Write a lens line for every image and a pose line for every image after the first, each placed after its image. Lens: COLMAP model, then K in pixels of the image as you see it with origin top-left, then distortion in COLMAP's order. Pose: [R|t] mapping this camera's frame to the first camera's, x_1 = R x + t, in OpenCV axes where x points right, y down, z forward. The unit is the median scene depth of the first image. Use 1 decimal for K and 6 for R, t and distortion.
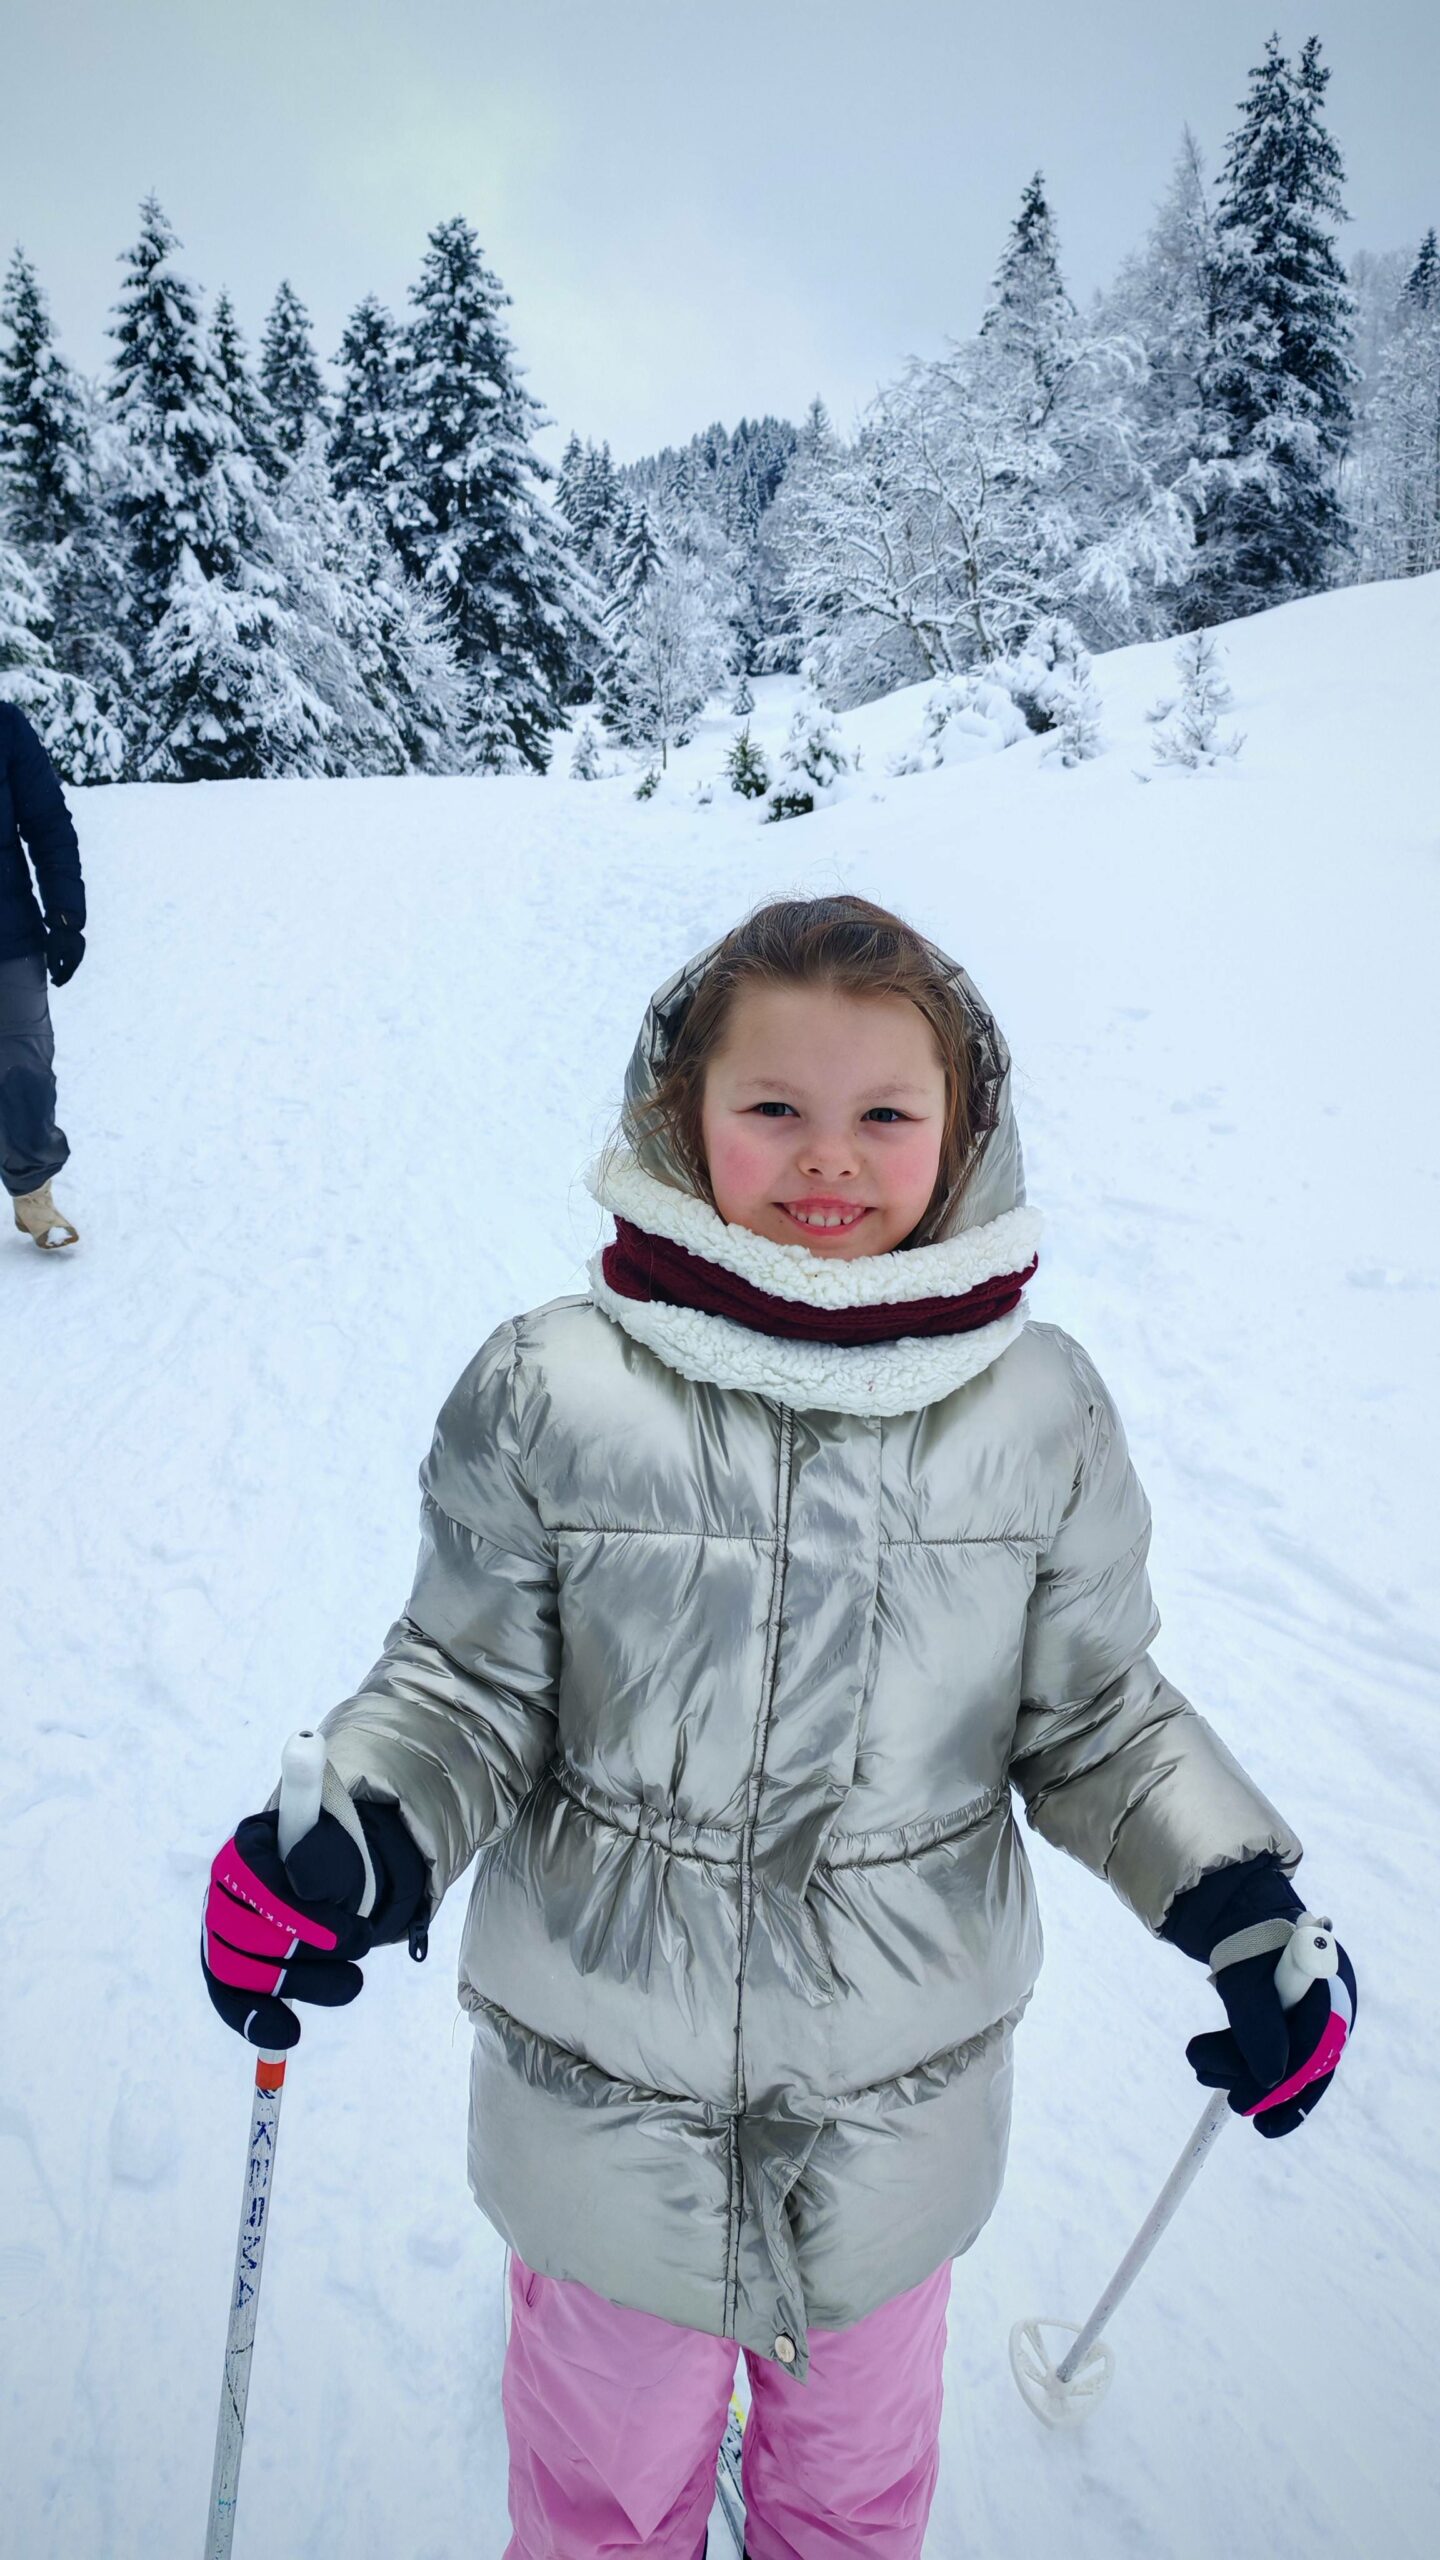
lens RADIAL K [[1908.8, 0, 675.3], [0, 1908.8, 1273.3], [0, 0, 1]] dist [-0.008559, 0.044856]
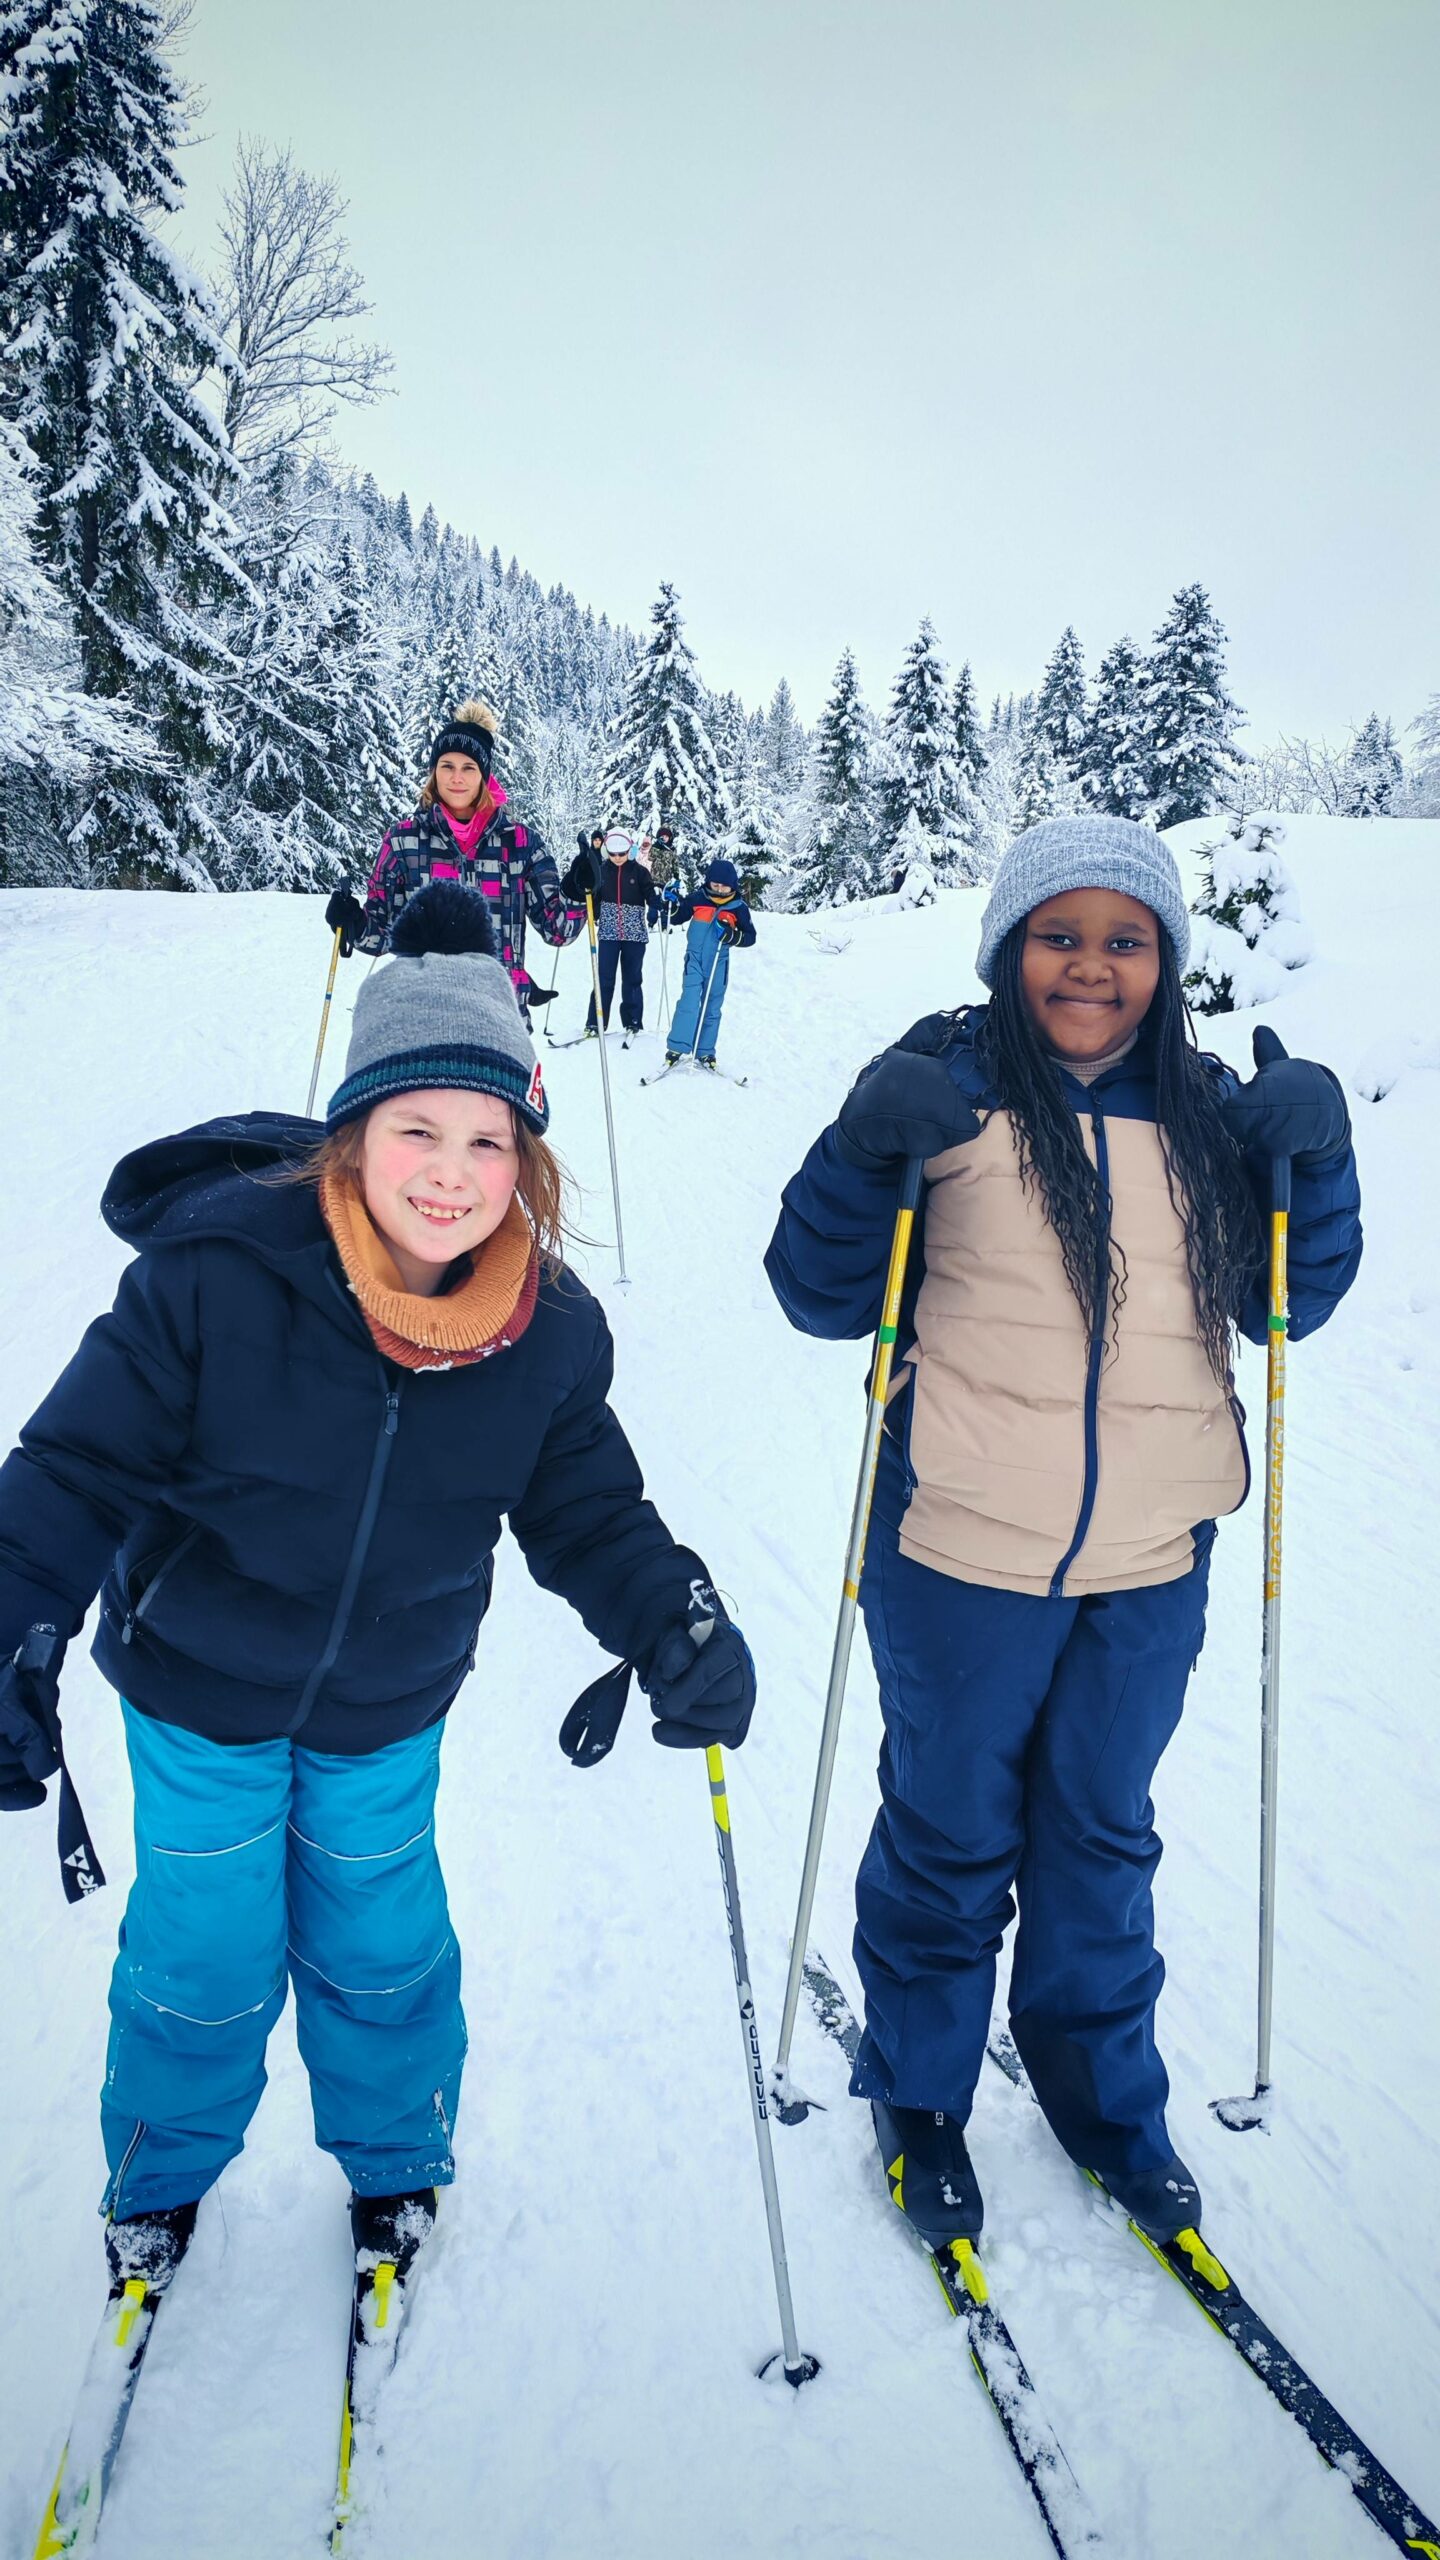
lens RADIAL K [[1960.1, 0, 714.9], [0, 1960.1, 1287.9], [0, 0, 1]] dist [0.006407, -0.002830]
pose [[0.910277, 0.128863, -0.393434, 0.239185], [-0.174186, 0.981326, -0.081593, 0.157071], [0.375573, 0.142803, 0.915725, -0.447819]]
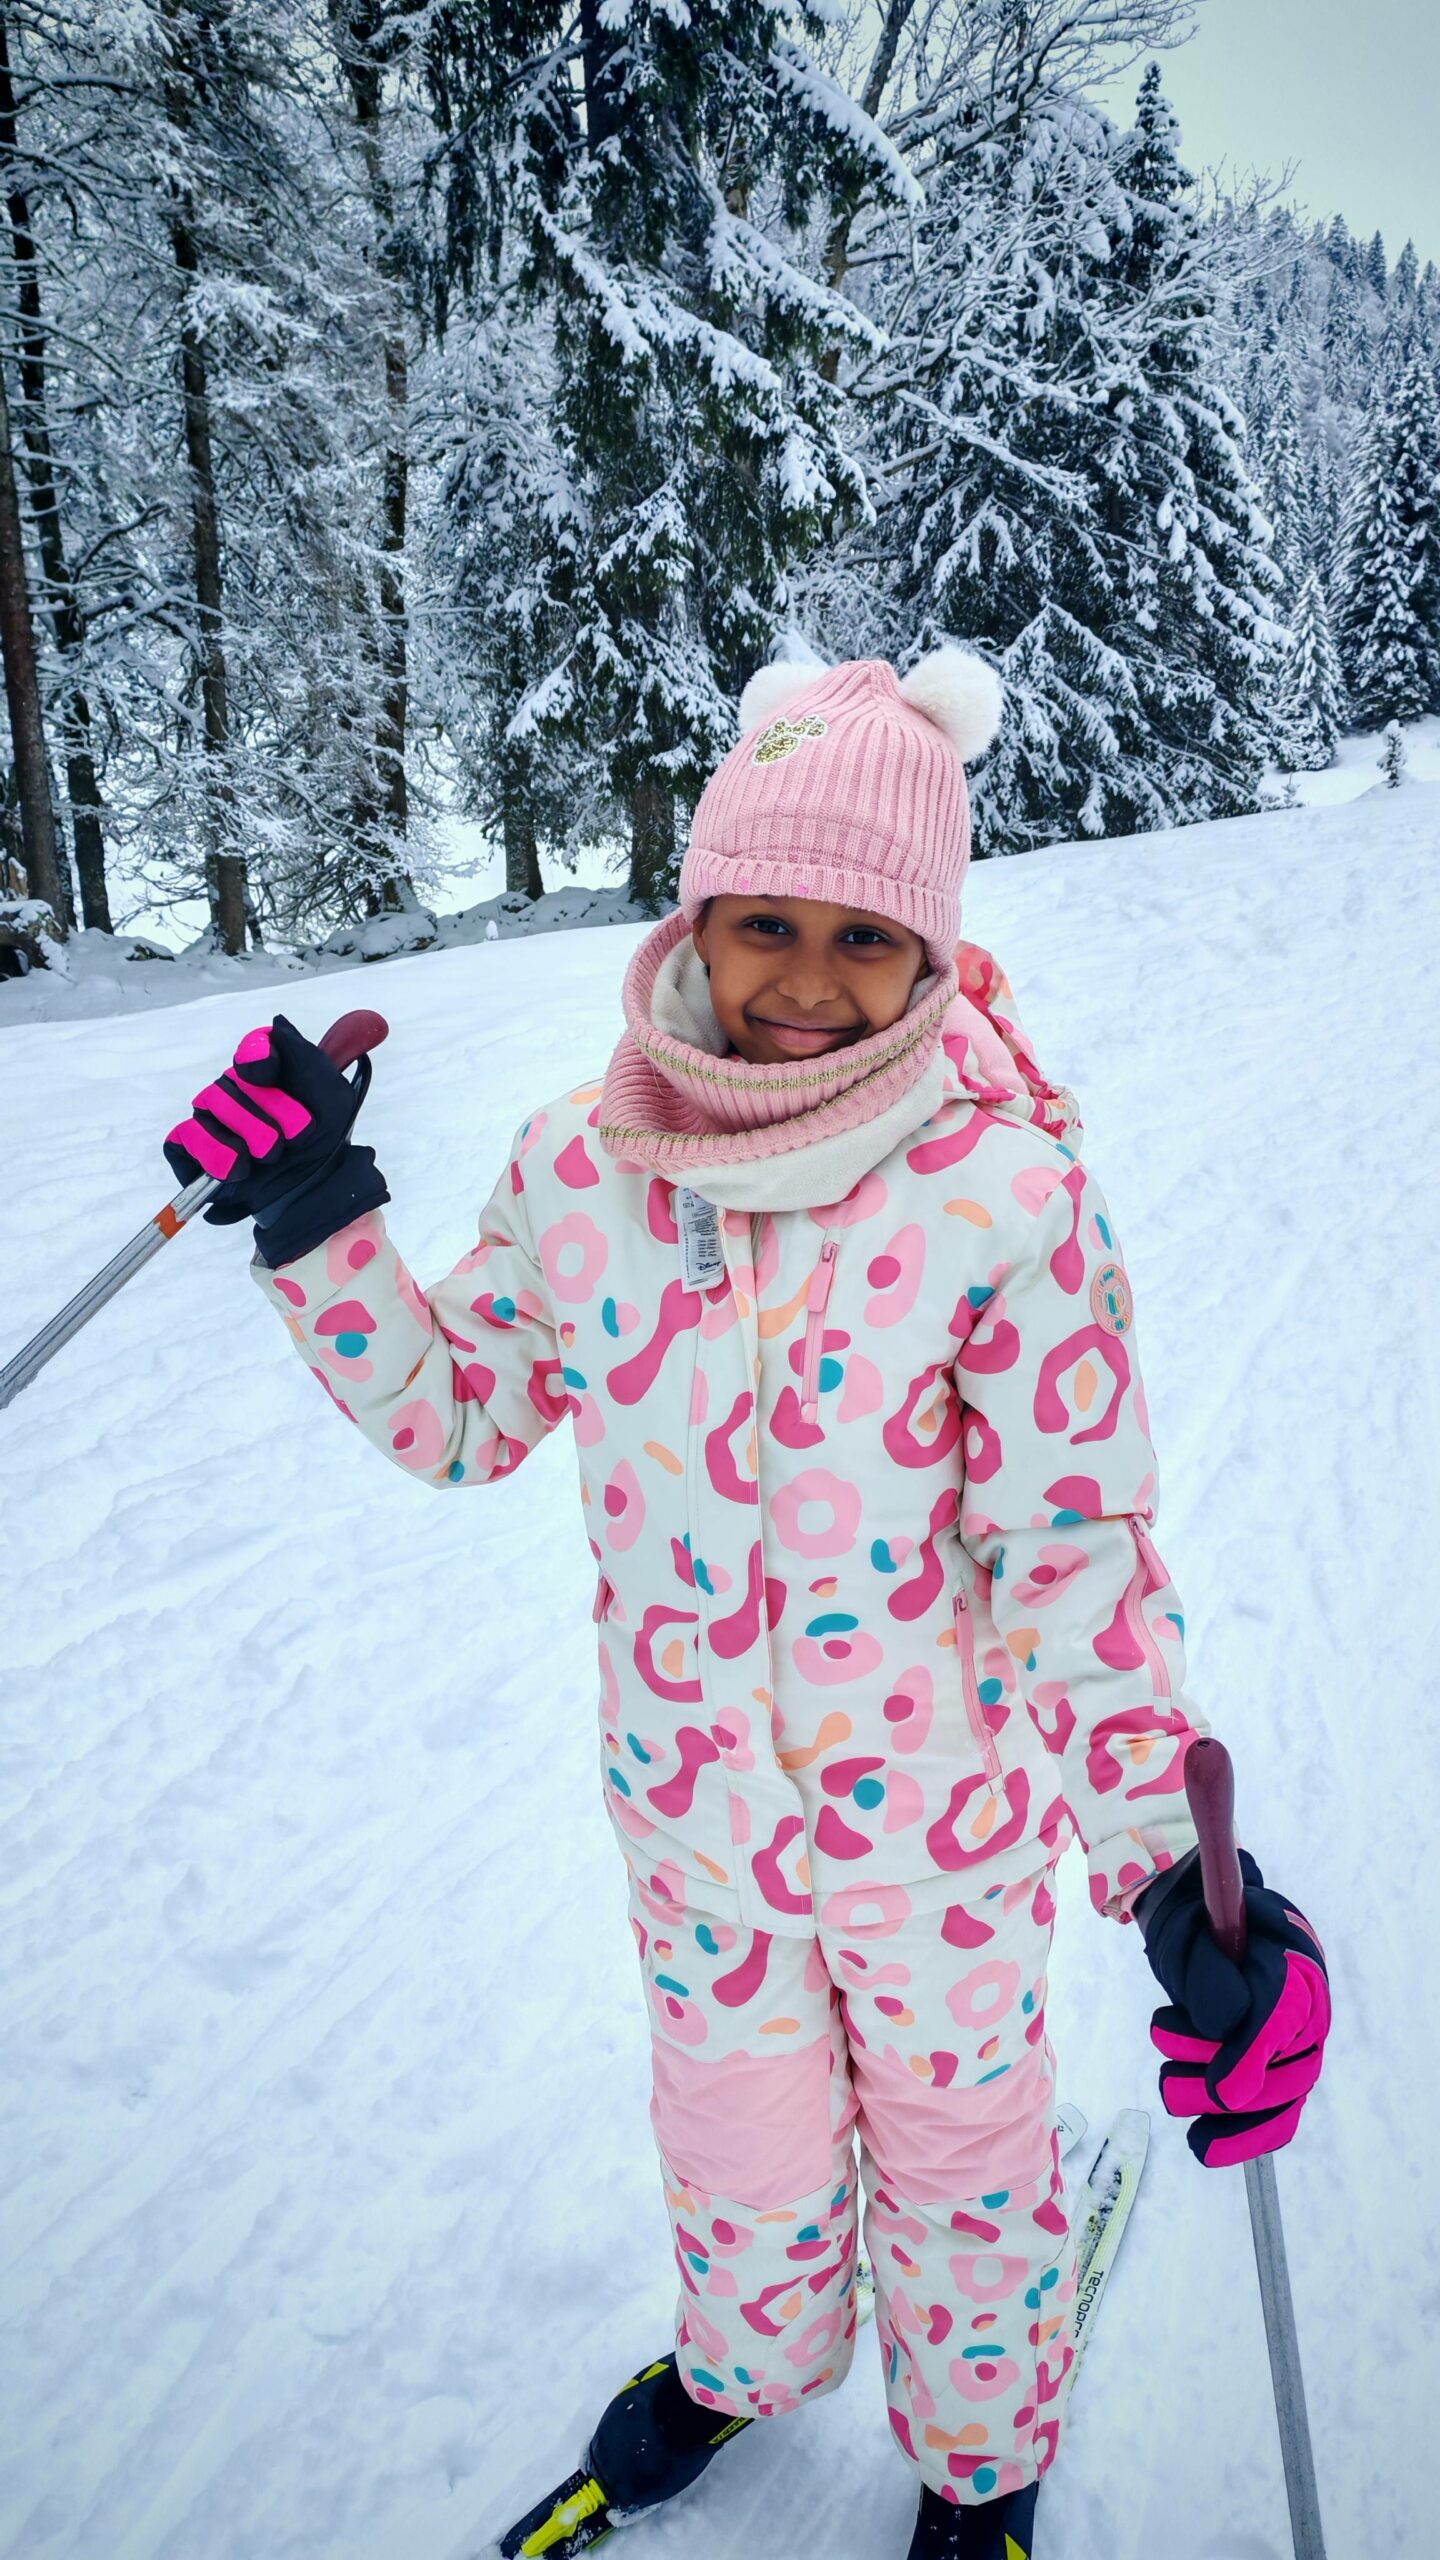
lens RADIAL K [[1930.4, 0, 774.9], [0, 1930.4, 1228.7], [0, 0, 1]] dist [0.000334, 0.043821]
pose [[0.648856, 0.199296, -0.734348, 0.027267], [-0.215544, 0.973701, 0.073803, 0.029226], [0.729744, 0.110397, 0.674749, -0.092075]]
